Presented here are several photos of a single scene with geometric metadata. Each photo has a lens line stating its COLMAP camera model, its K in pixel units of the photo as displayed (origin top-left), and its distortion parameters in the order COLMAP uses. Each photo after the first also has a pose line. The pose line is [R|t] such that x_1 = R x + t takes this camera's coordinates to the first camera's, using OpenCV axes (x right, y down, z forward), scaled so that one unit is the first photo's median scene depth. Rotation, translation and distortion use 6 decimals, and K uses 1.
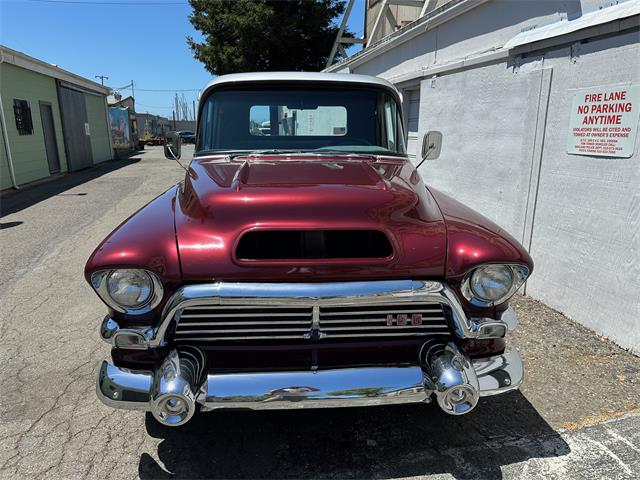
lens RADIAL K [[450.4, 0, 317.1], [0, 450.4, 240.0], [0, 0, 1]] dist [0.034303, -0.034496]
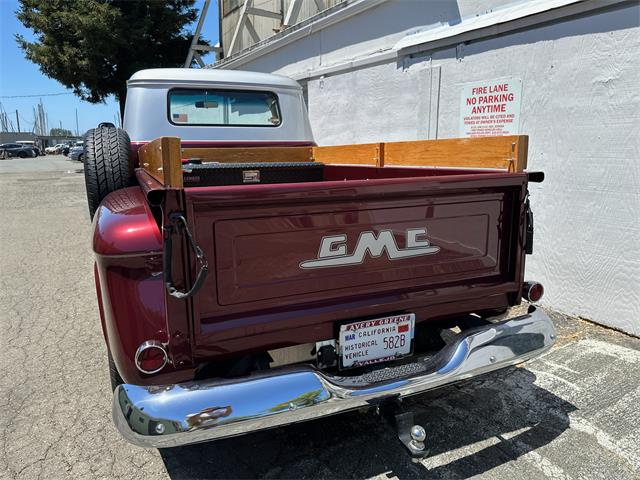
lens RADIAL K [[452.5, 0, 315.7], [0, 452.5, 232.7], [0, 0, 1]] dist [0.039961, -0.039132]
pose [[0.950221, -0.072667, 0.302984, -0.147632], [0.085443, 0.995918, -0.029106, 0.041351], [-0.299632, 0.053545, 0.952551, 0.024627]]
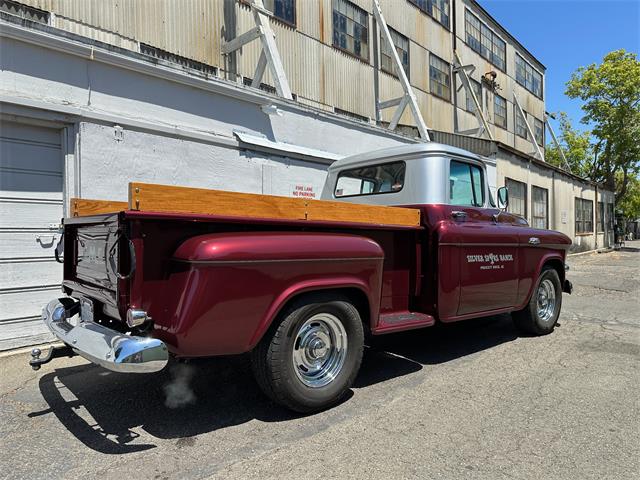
lens RADIAL K [[451.8, 0, 318.9], [0, 451.8, 242.1], [0, 0, 1]] dist [0.052630, -0.063933]
pose [[-0.601461, -0.013335, 0.798791, -0.857442], [0.197103, 0.966476, 0.164546, -0.332458], [-0.774206, 0.256412, -0.578669, 1.804009]]
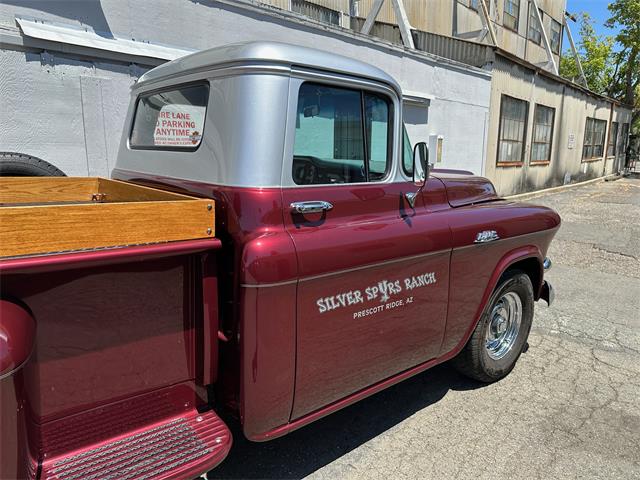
lens RADIAL K [[453.7, 0, 320.0], [0, 453.7, 240.0], [0, 0, 1]] dist [0.025710, -0.028526]
pose [[-0.596559, -0.171044, 0.784131, -0.621371], [0.182875, 0.922354, 0.340324, -0.290702], [-0.781456, 0.346421, -0.518959, 1.223393]]
